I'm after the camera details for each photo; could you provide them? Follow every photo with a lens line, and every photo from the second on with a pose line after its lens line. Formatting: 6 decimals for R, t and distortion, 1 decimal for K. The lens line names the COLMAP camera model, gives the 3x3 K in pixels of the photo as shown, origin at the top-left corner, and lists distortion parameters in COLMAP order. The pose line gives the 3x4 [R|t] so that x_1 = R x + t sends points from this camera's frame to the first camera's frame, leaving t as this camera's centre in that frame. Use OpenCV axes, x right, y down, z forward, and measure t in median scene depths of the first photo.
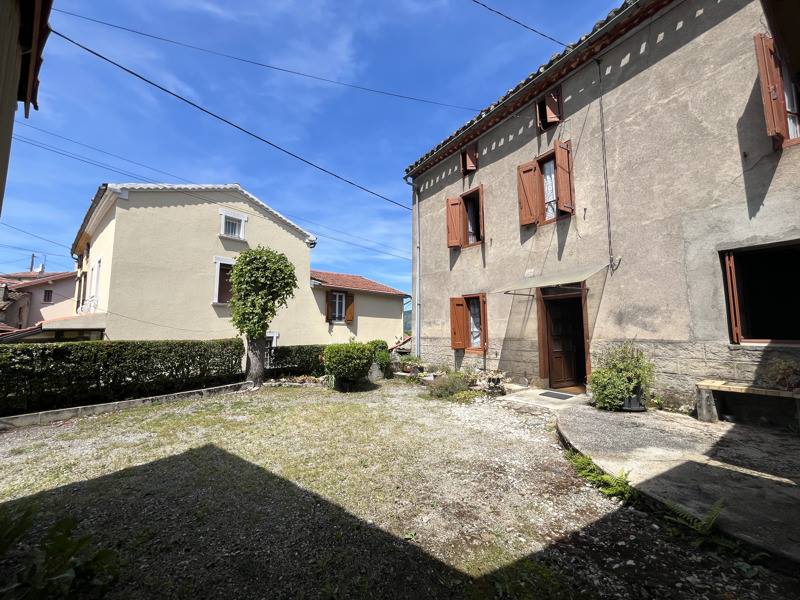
lens RADIAL K [[326.6, 0, 399.5], [0, 326.6, 298.4], [0, 0, 1]] dist [-0.001863, -0.000037]
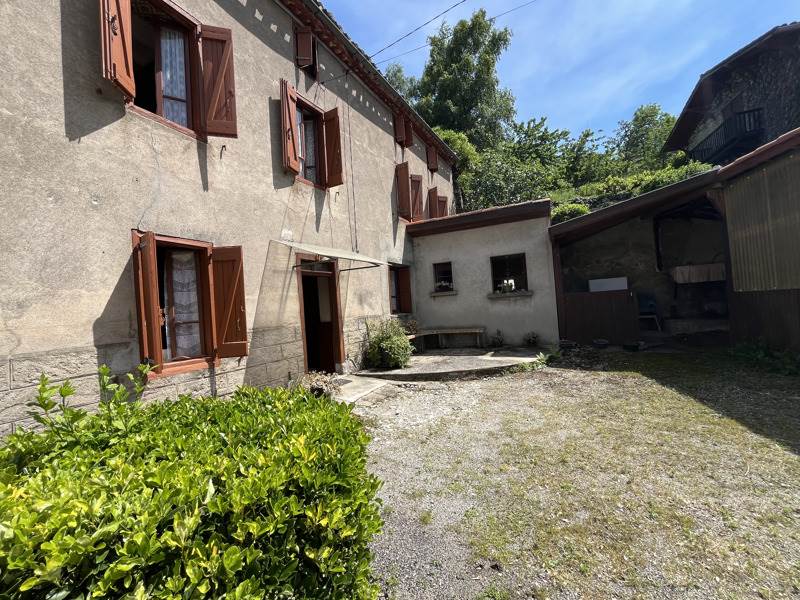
lens RADIAL K [[326.6, 0, 399.8], [0, 326.6, 298.3], [0, 0, 1]] dist [-0.001863, -0.000037]
pose [[-0.482057, 0.061855, 0.873954, -0.358384], [-0.015827, 0.996727, -0.079275, 0.120854], [-0.875997, -0.052047, -0.479500, 1.162361]]
